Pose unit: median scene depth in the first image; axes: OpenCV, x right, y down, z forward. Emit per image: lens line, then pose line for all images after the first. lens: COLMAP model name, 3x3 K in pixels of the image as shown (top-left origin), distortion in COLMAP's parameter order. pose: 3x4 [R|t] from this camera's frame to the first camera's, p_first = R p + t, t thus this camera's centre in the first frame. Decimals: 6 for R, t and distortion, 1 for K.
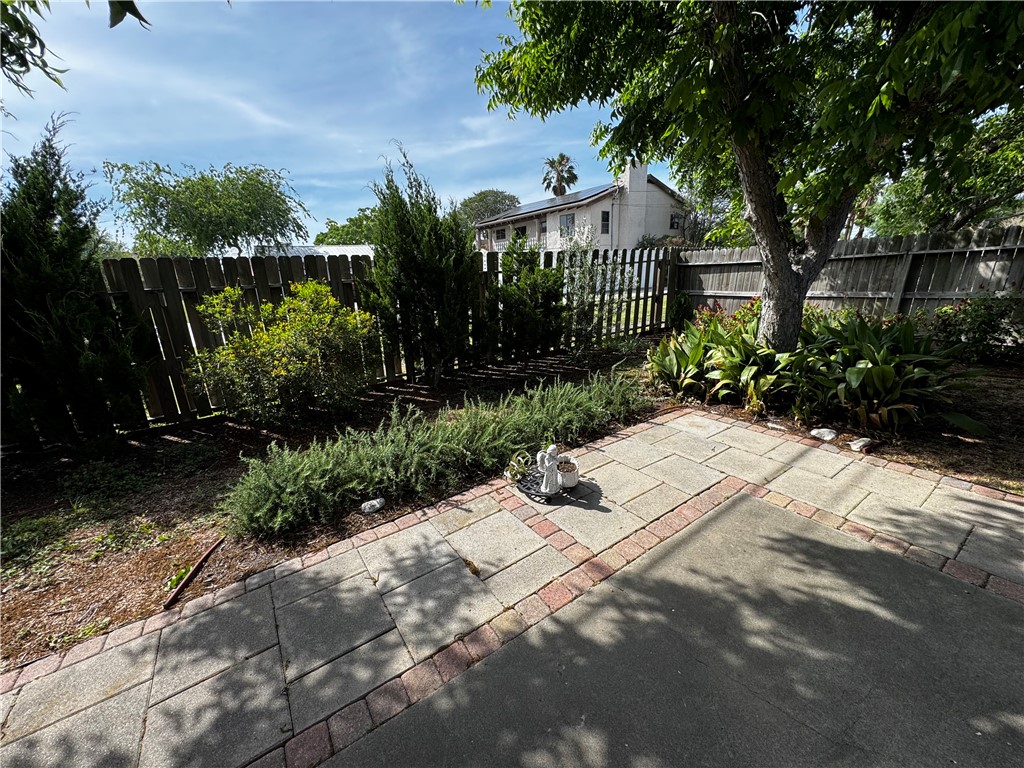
lens RADIAL K [[410.0, 0, 514.1], [0, 410.0, 388.6], [0, 0, 1]] dist [-0.002312, 0.000349]
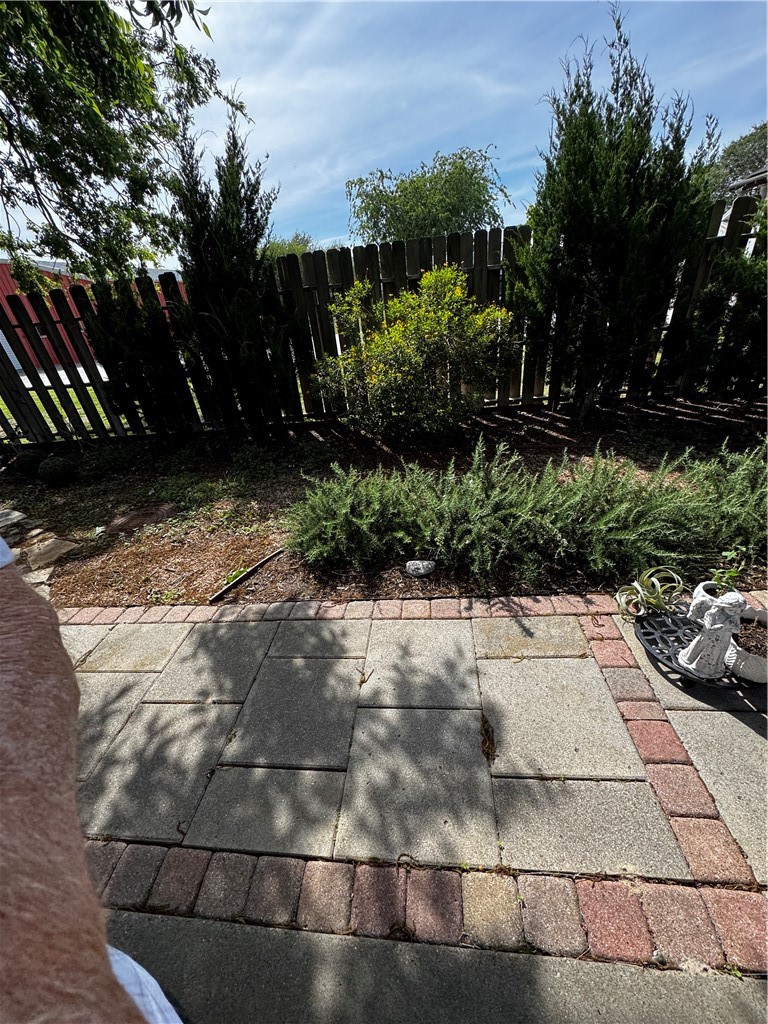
lens RADIAL K [[410.0, 0, 382.5], [0, 410.0, 511.6], [0, 0, 1]] dist [-0.002312, 0.000349]
pose [[0.761708, 0.273568, -0.587334, 0.028903], [-0.120460, 0.950480, 0.286490, -0.028047], [0.636624, -0.147471, 0.756942, 0.328365]]
